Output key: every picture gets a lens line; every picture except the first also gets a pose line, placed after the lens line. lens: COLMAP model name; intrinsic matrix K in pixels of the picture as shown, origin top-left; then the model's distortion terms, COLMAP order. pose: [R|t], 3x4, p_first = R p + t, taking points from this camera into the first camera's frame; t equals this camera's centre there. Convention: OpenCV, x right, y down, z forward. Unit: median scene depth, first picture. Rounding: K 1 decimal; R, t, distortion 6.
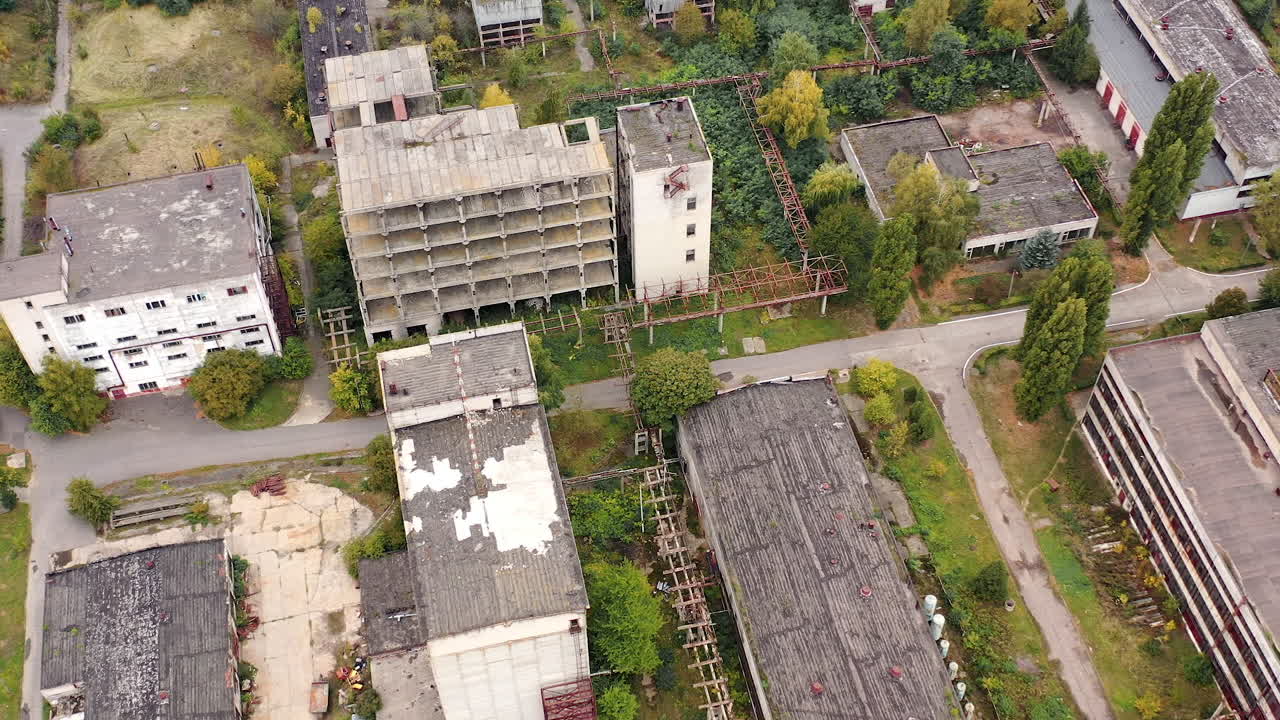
lens RADIAL K [[1435.2, 0, 640.0], [0, 1435.2, 360.0], [0, 0, 1]] dist [0.000133, -0.015476]
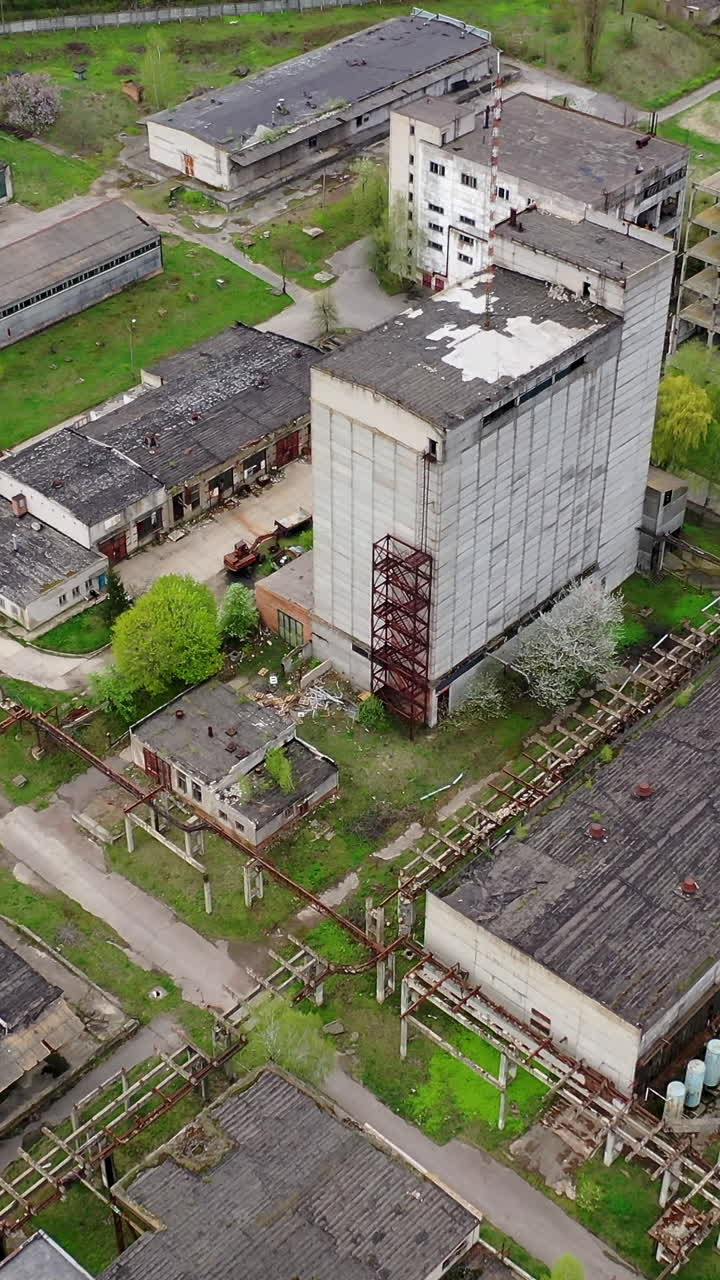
lens RADIAL K [[1816.0, 0, 360.0], [0, 1816.0, 640.0], [0, 0, 1]] dist [-0.015256, -0.038524]
pose [[0.573956, 0.525429, -0.628092, 0.552561], [-0.642799, 0.764271, 0.051954, 0.197174], [0.507330, 0.373918, 0.776403, 0.133545]]
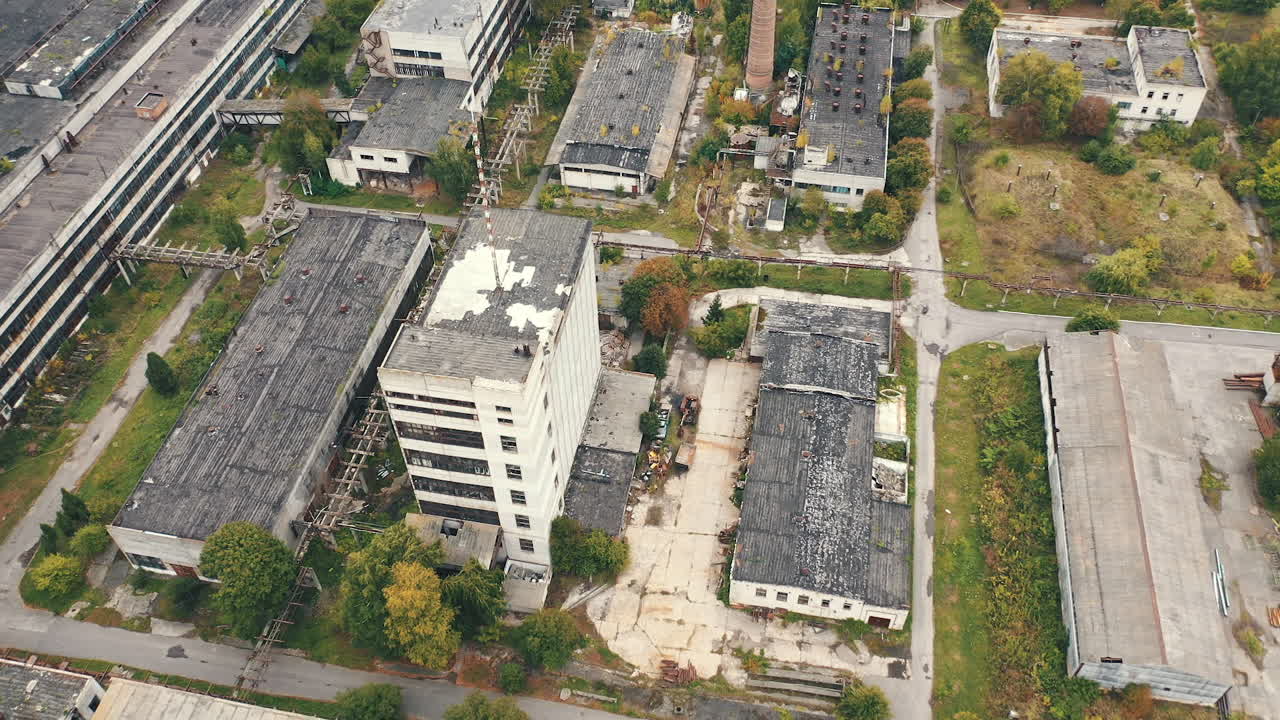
lens RADIAL K [[1019.4, 0, 640.0], [0, 1019.4, 360.0], [0, 0, 1]] dist [-0.009088, 0.017961]
pose [[-0.916796, -0.276127, 0.288512, -0.395892], [0.326866, -0.103771, 0.939356, -0.550105], [-0.229443, 0.955503, 0.185394, 0.738752]]
